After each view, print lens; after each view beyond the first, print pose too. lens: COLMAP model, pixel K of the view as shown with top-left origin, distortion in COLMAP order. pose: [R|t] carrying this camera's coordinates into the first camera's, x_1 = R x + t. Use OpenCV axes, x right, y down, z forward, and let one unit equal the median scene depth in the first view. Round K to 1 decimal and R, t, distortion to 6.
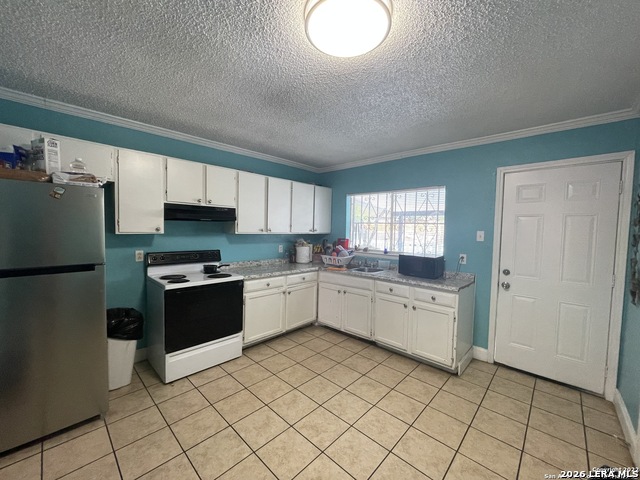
lens RADIAL K [[259.0, 0, 321.8], [0, 259.0, 241.1], [0, 0, 1]] dist [-0.007341, 0.000873]
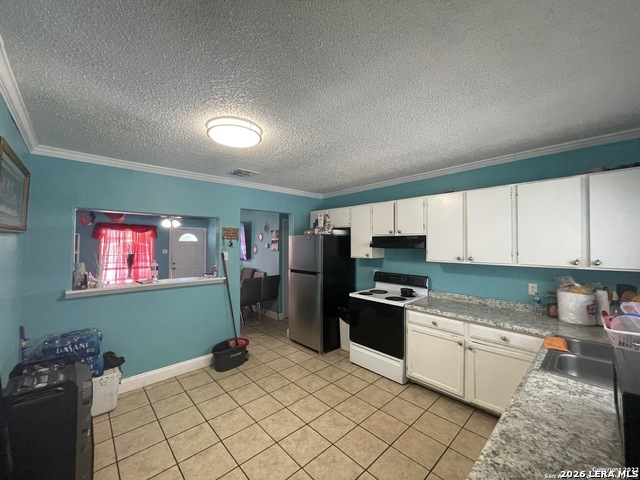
lens RADIAL K [[259.0, 0, 319.1], [0, 259.0, 241.7], [0, 0, 1]] dist [-0.007341, 0.000873]
pose [[-0.066744, -0.031791, -0.997264, 0.693448], [-0.057403, 0.997959, -0.027971, -0.054507], [0.996118, 0.055379, -0.068432, 0.698289]]
